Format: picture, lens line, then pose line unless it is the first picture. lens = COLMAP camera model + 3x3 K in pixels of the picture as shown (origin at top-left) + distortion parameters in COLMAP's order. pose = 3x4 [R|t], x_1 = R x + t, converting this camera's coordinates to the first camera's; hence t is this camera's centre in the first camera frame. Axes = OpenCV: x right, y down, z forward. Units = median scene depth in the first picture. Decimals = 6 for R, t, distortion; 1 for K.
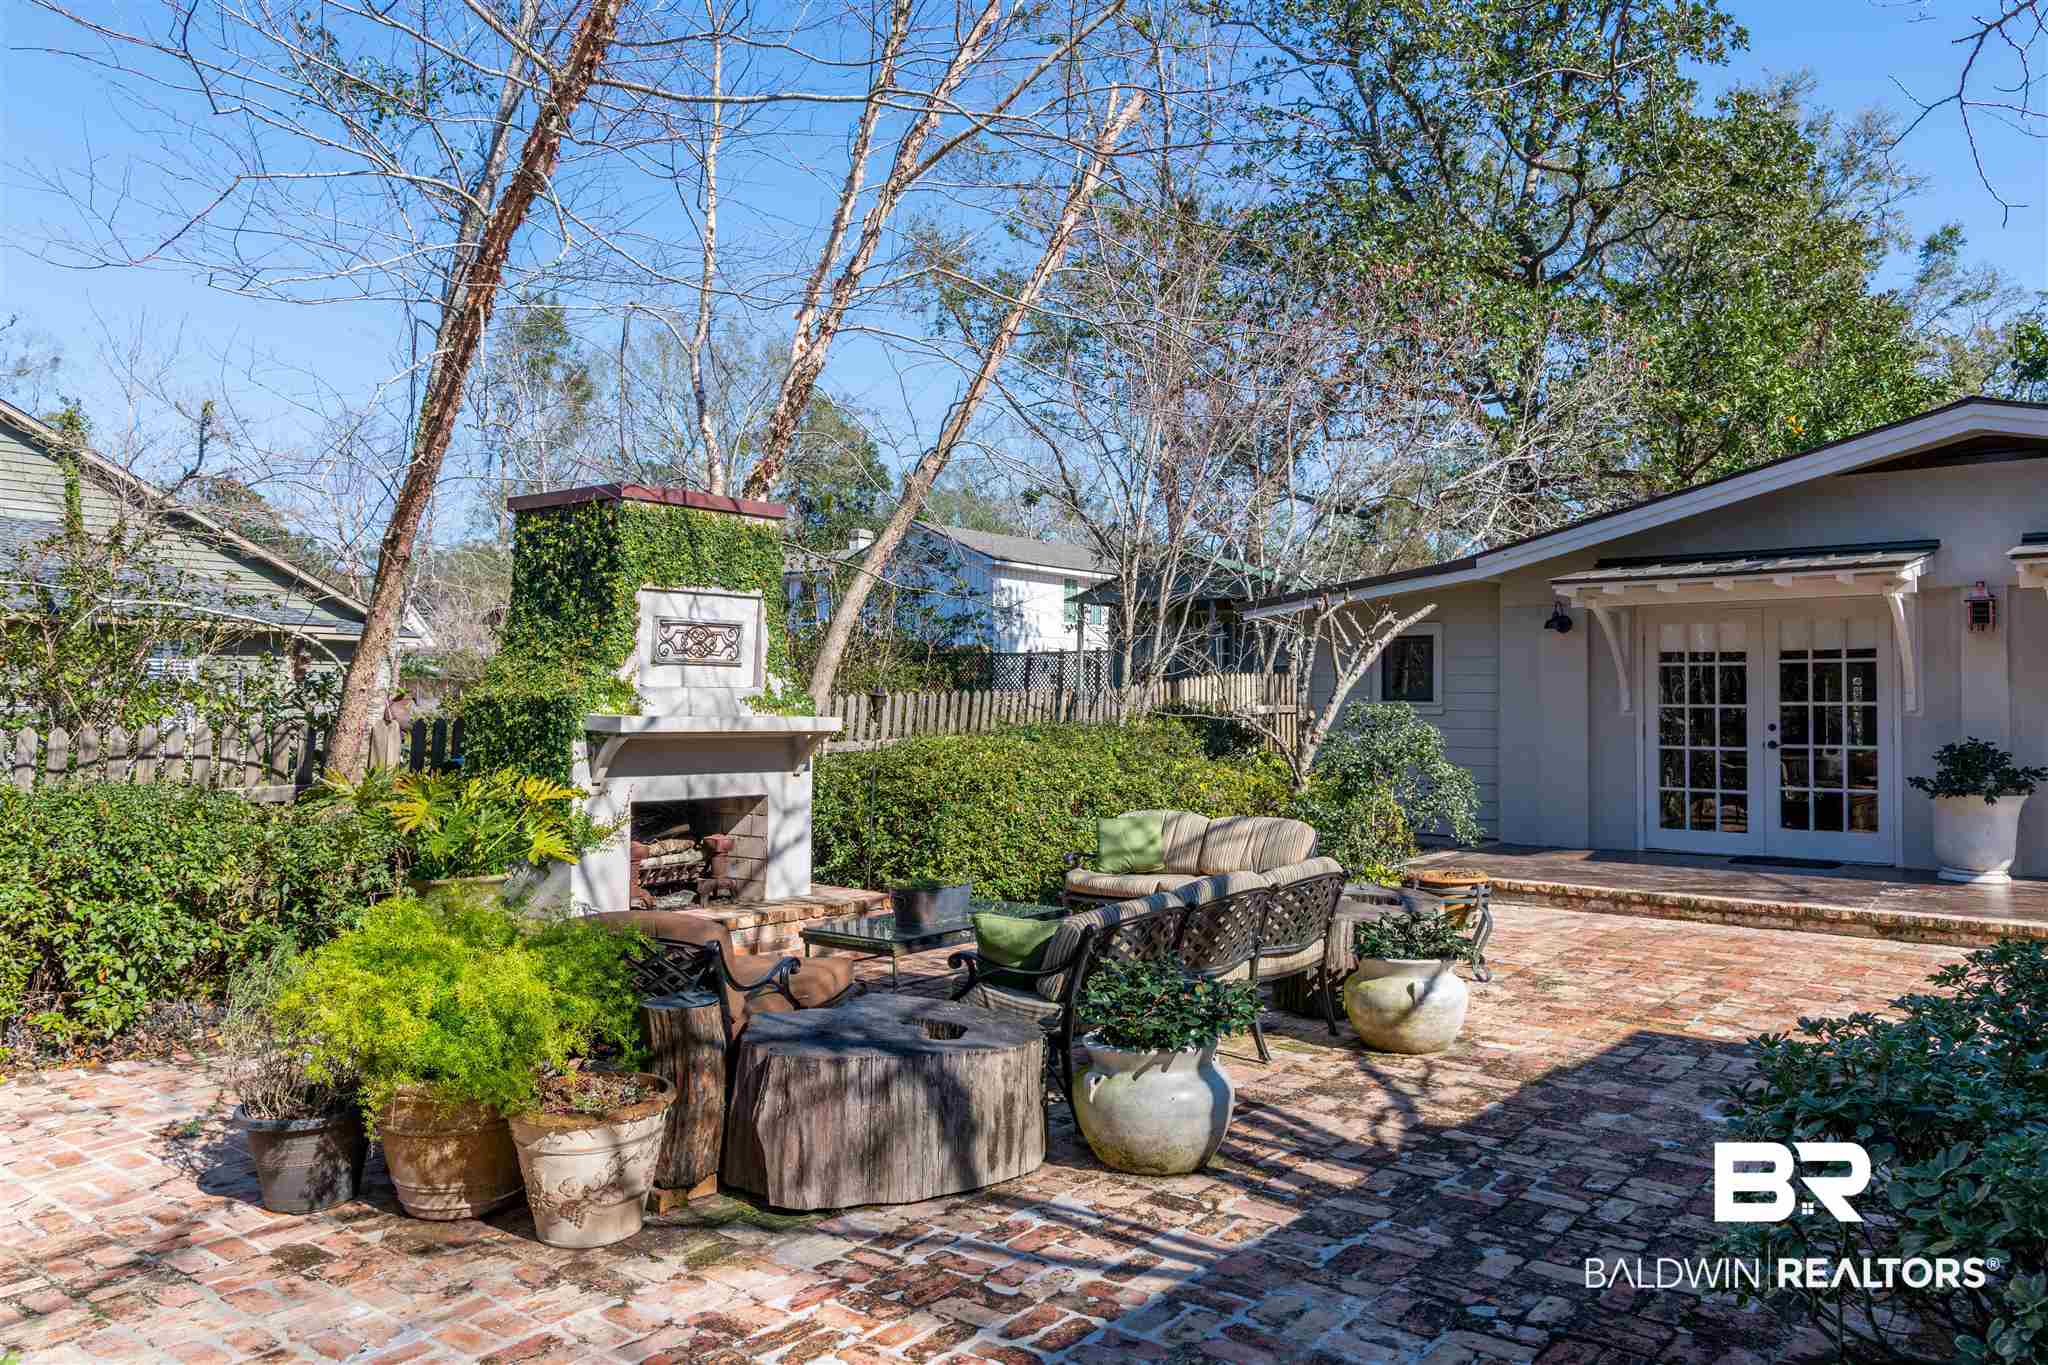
lens RADIAL K [[1385.4, 0, 1037.6], [0, 1385.4, 672.4], [0, 0, 1]] dist [0.010040, -0.006849]
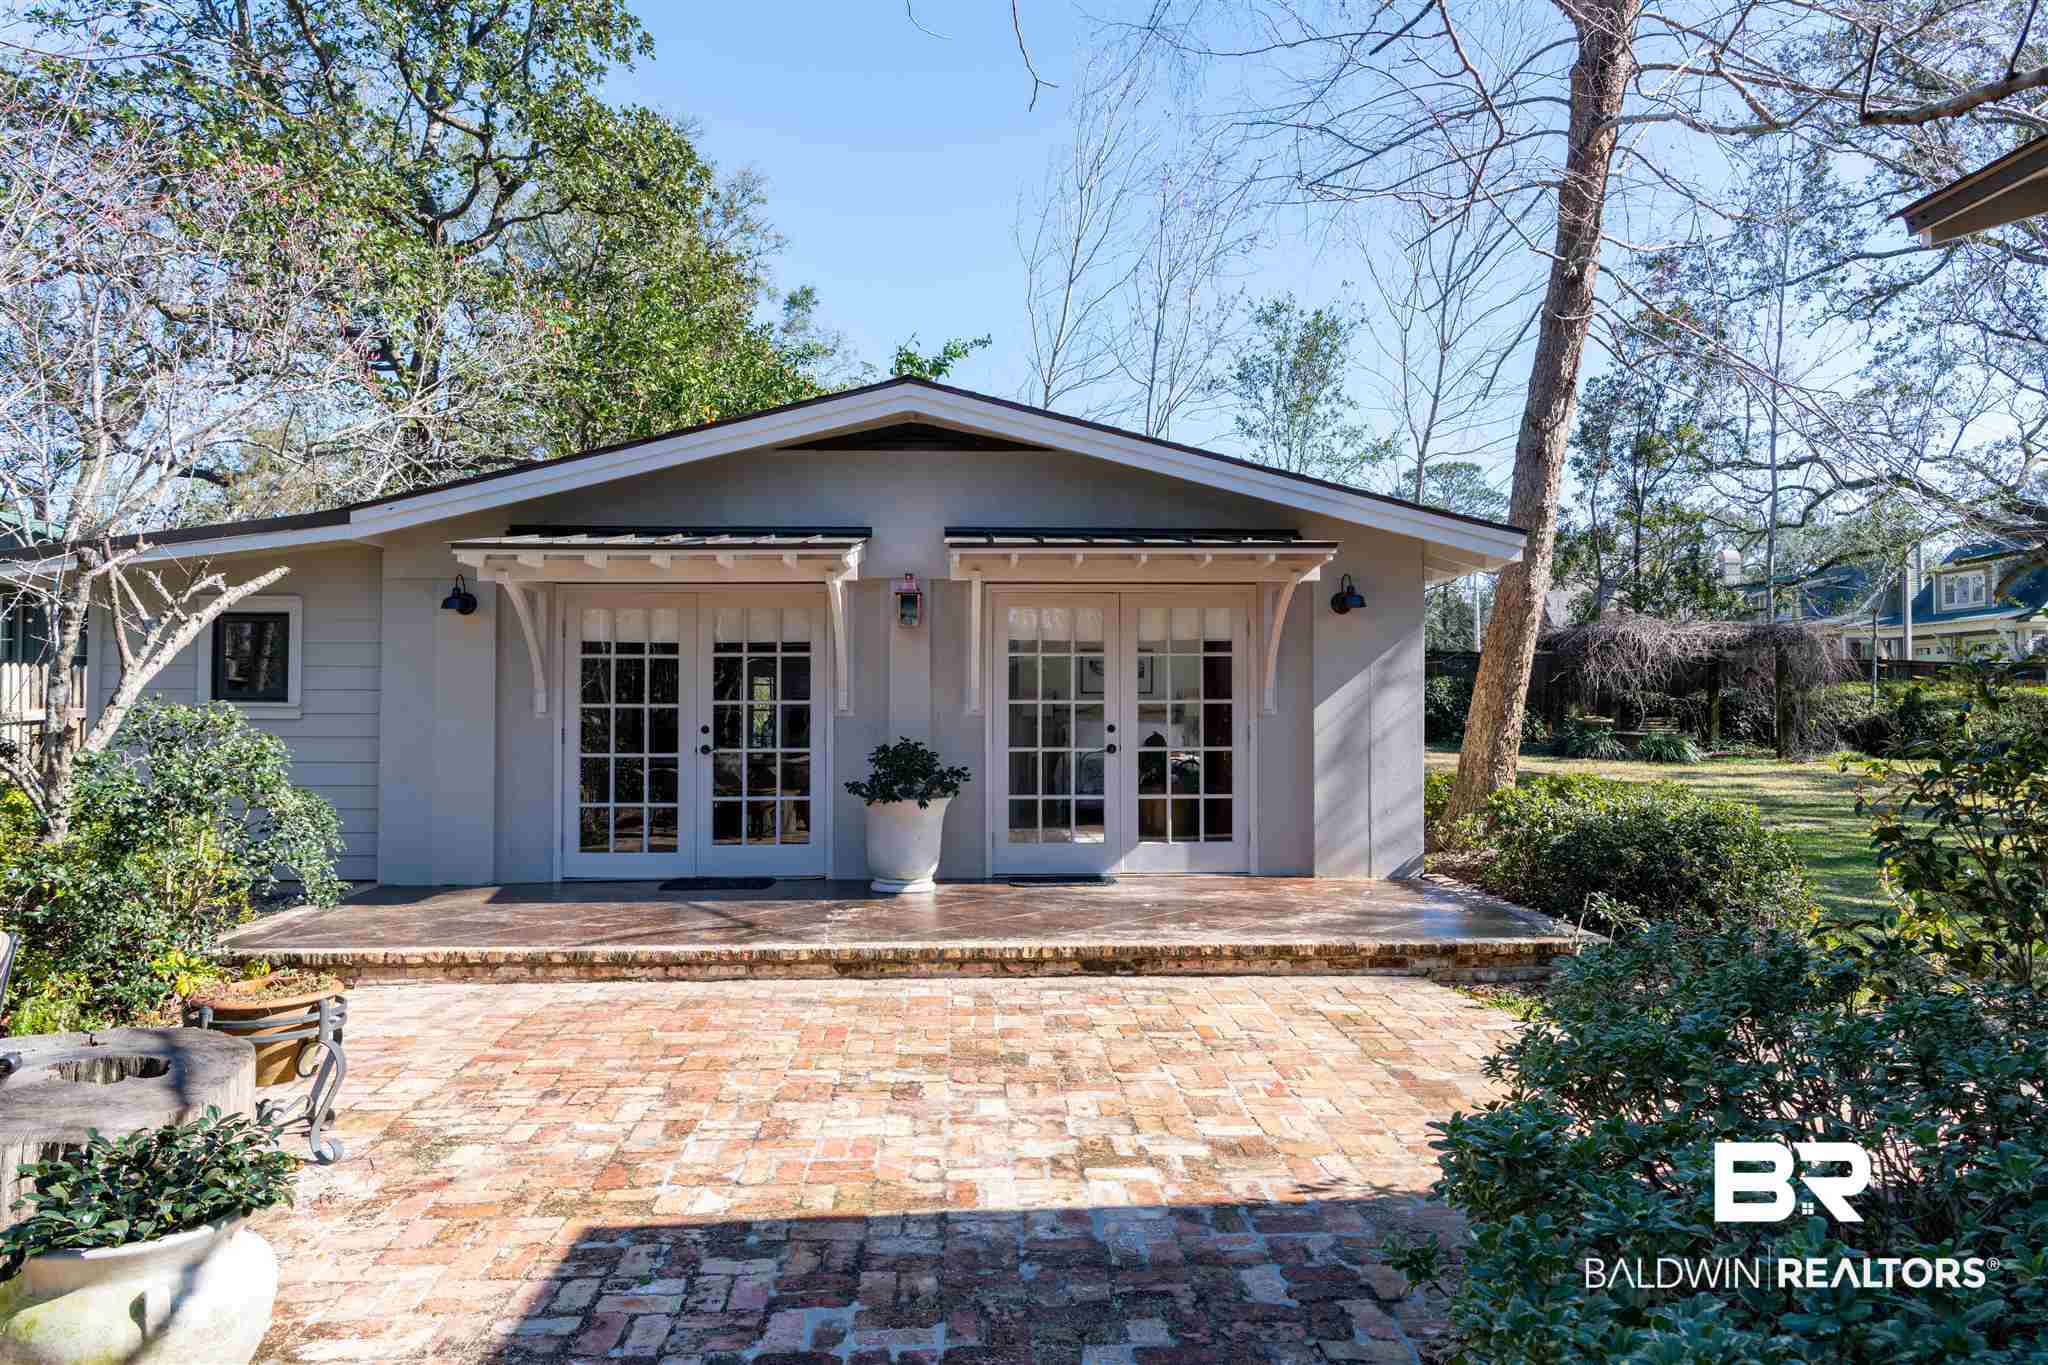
lens RADIAL K [[1385.4, 0, 1037.6], [0, 1385.4, 672.4], [0, 0, 1]] dist [0.010040, -0.006849]
pose [[0.727667, 0.011076, 0.685841, 0.080905], [-0.011186, 0.999928, -0.004280, 0.004835], [-0.685839, -0.004558, 0.727739, 0.218834]]
